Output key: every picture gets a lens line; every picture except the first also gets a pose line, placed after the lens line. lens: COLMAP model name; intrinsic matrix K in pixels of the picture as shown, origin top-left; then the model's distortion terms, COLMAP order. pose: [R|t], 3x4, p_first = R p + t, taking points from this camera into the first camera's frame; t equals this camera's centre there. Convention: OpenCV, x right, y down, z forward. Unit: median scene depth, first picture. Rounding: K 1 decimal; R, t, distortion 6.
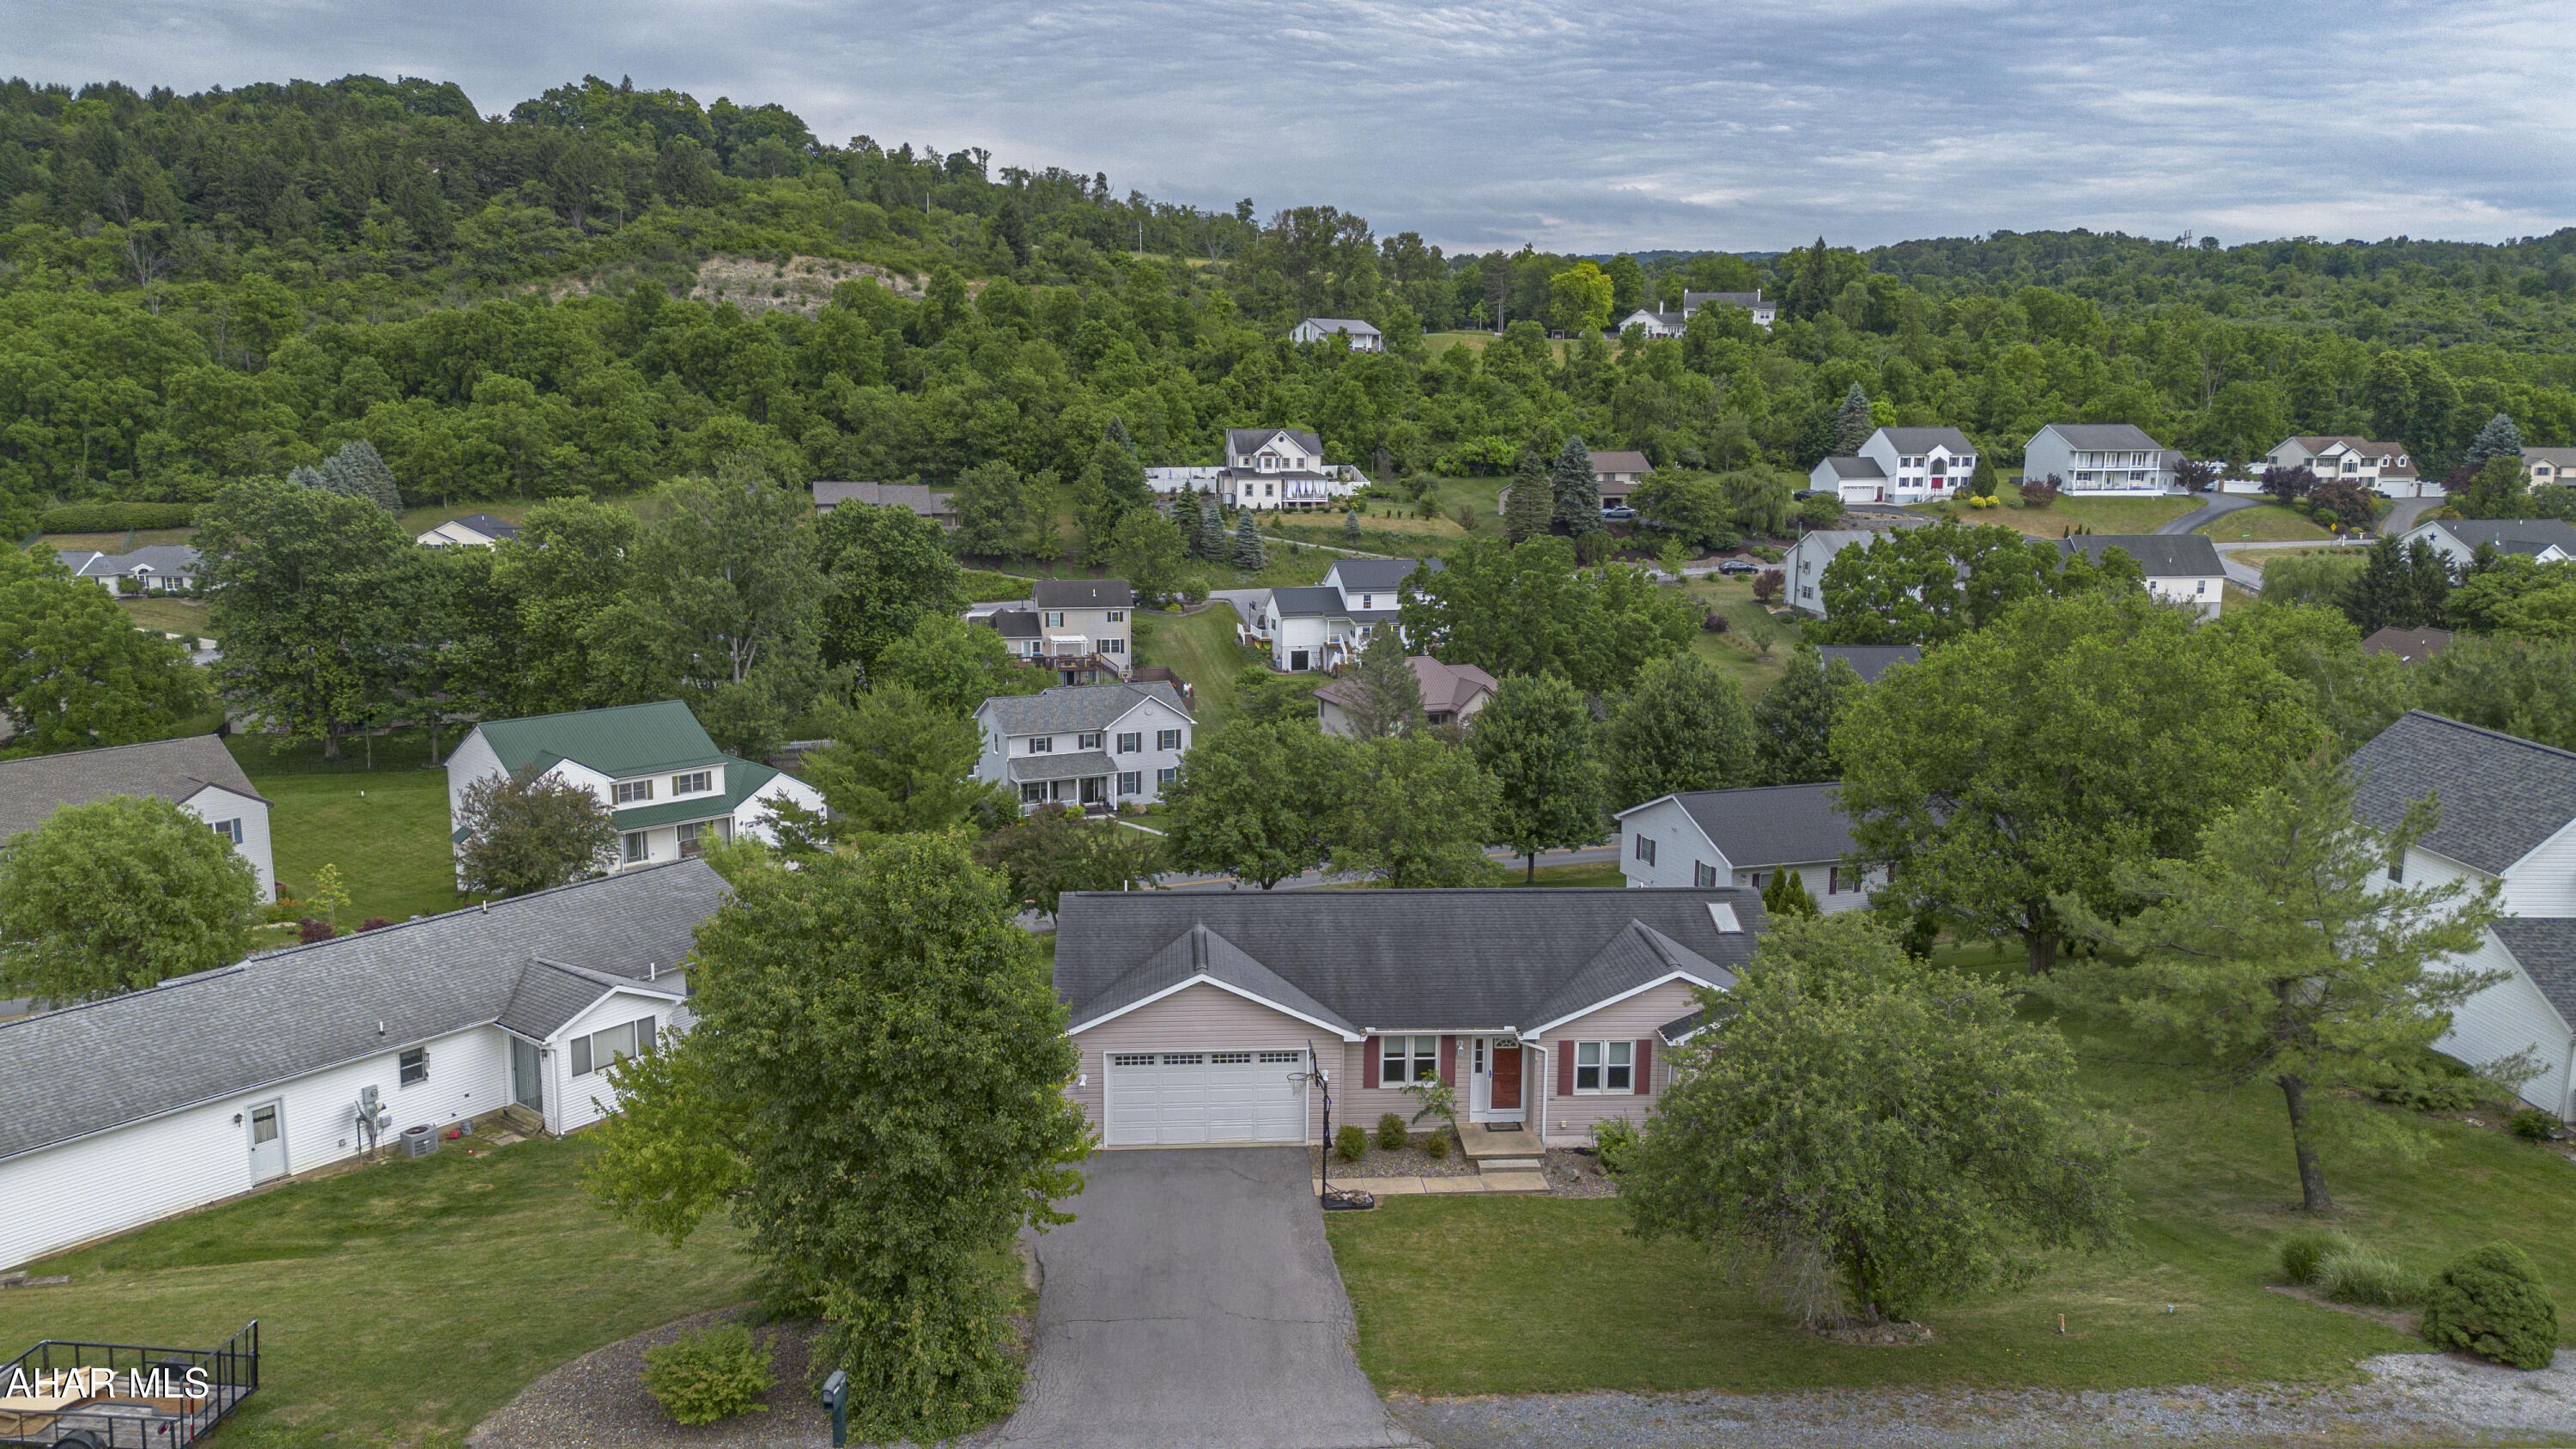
lens RADIAL K [[1788.7, 0, 1288.0], [0, 1788.7, 724.5], [0, 0, 1]] dist [0.054562, -0.071841]
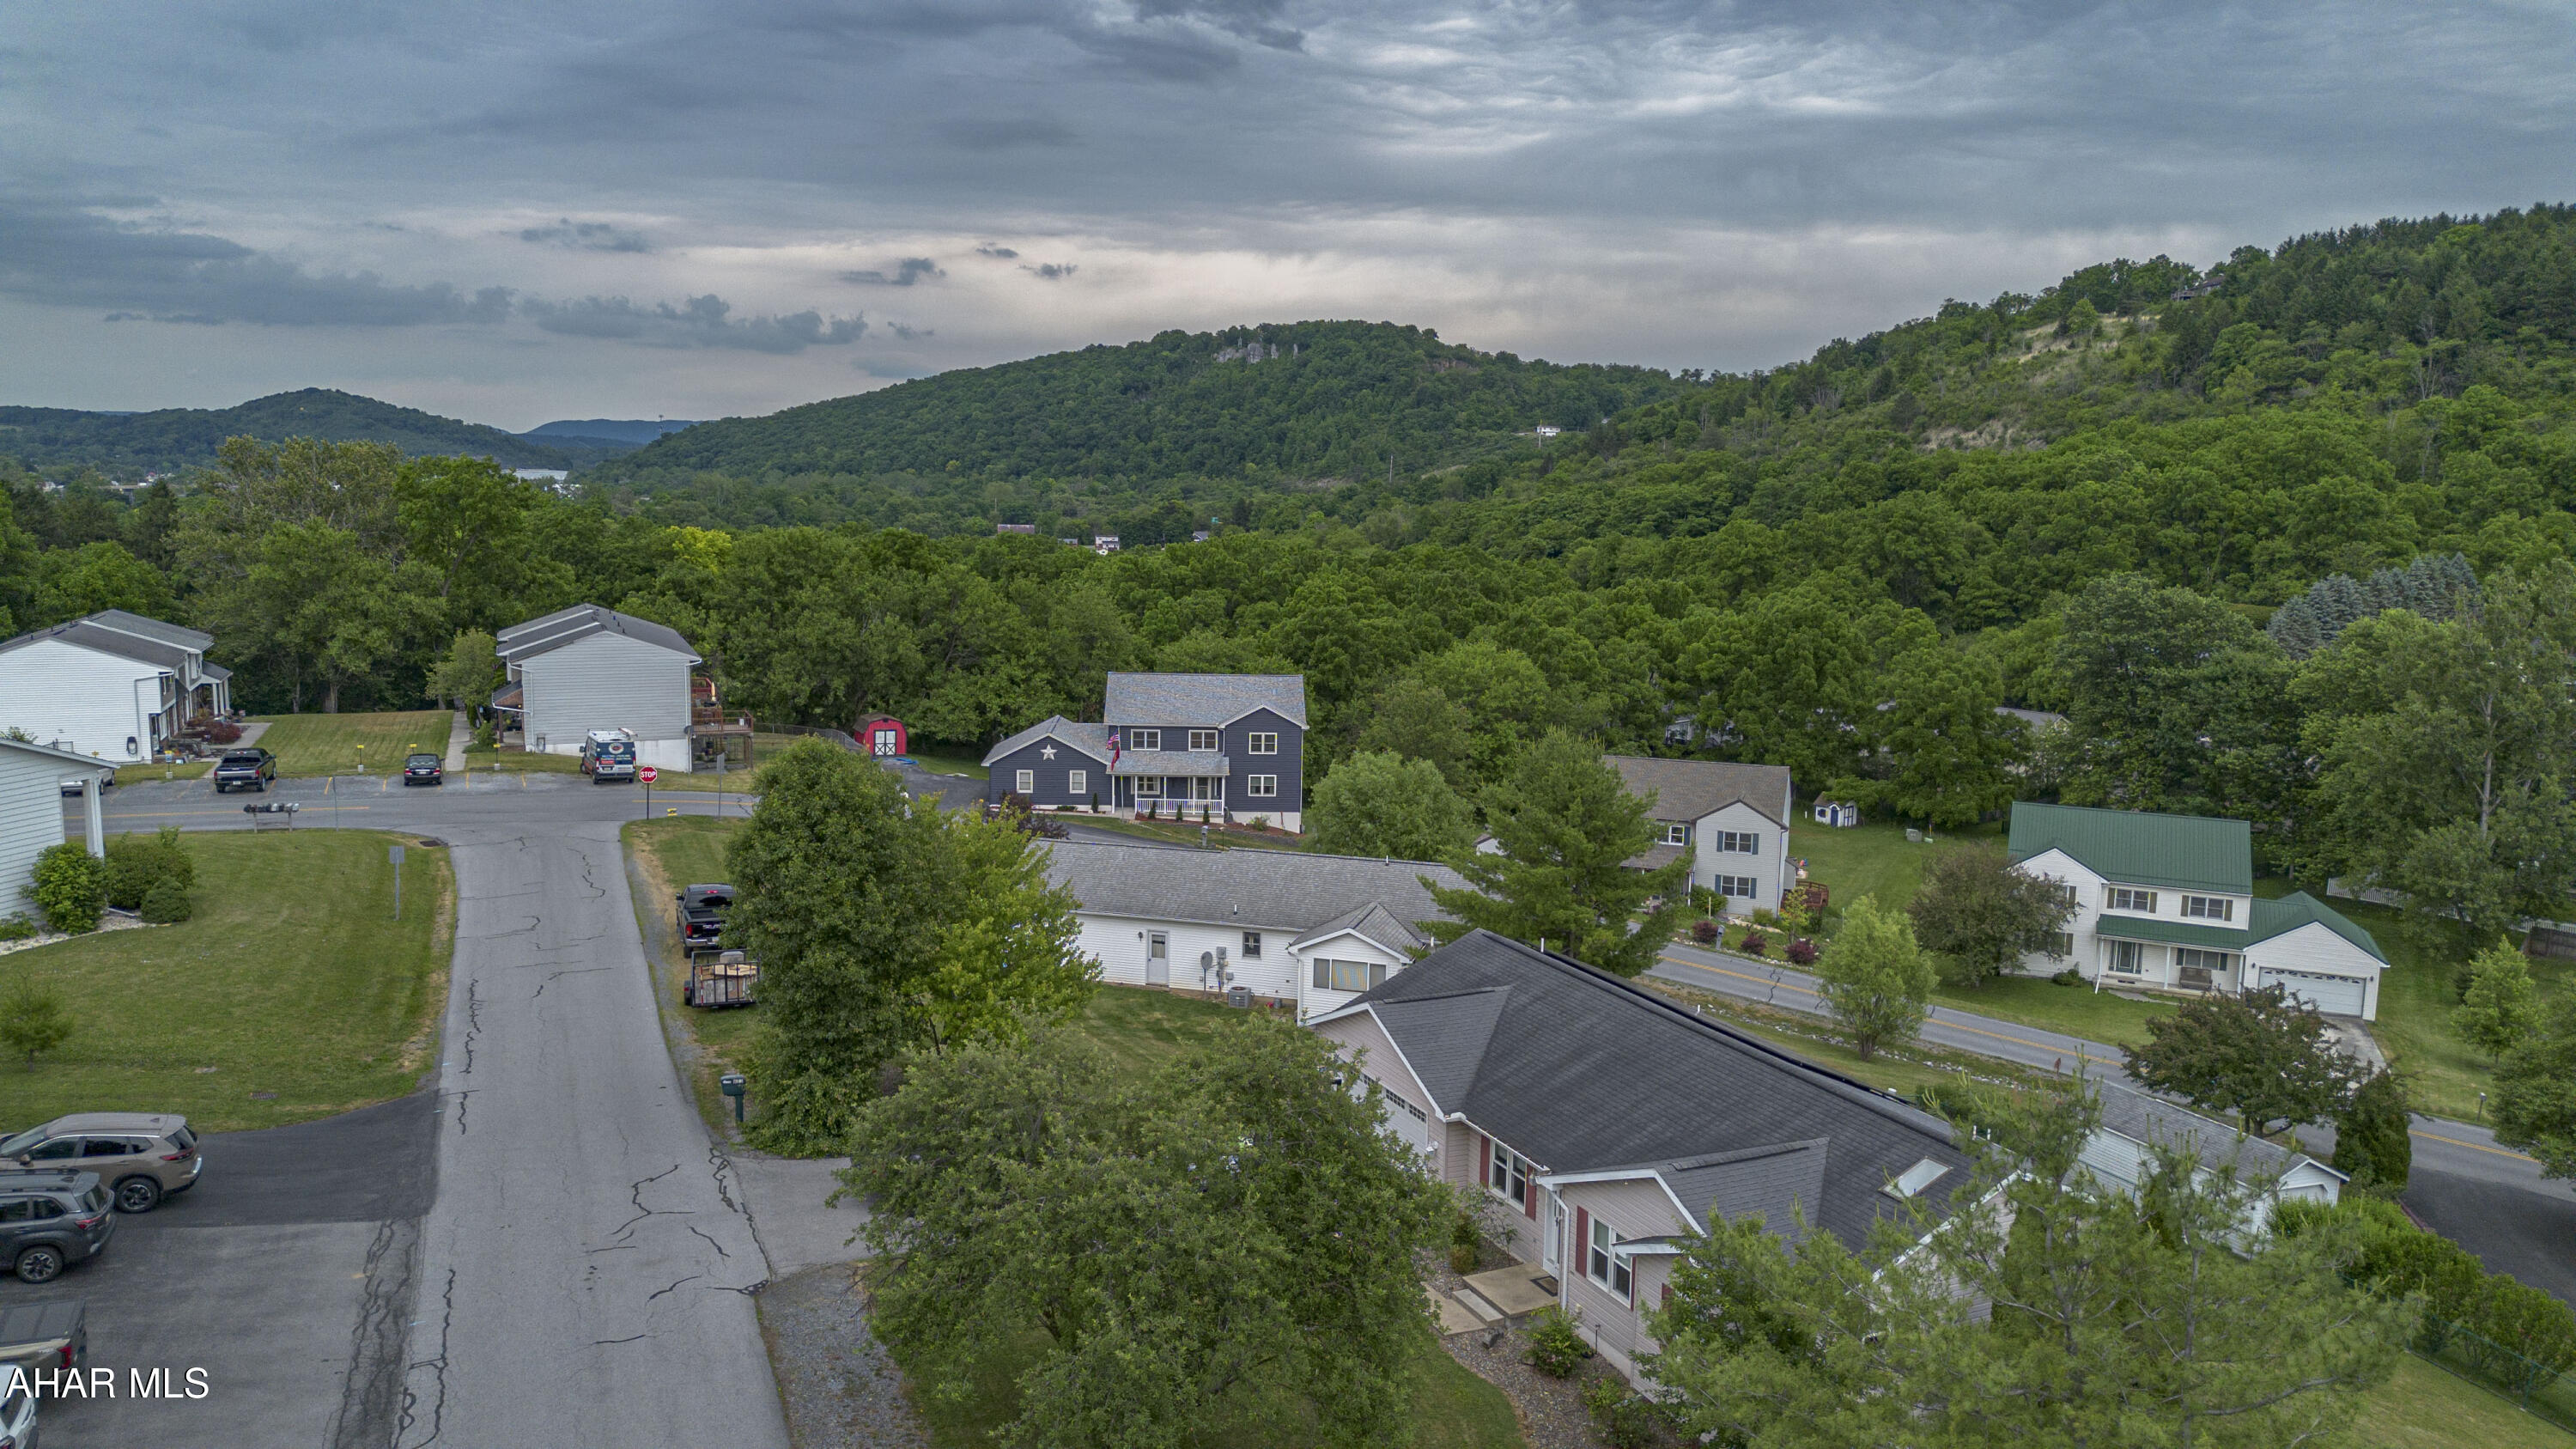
lens RADIAL K [[1788.7, 0, 1288.0], [0, 1788.7, 724.5], [0, 0, 1]] dist [0.054562, -0.071841]
pose [[0.358618, 0.121428, -0.925553, 0.256636], [-0.182746, 0.981451, 0.057954, -0.020264], [0.915422, 0.148358, 0.374156, 0.160357]]
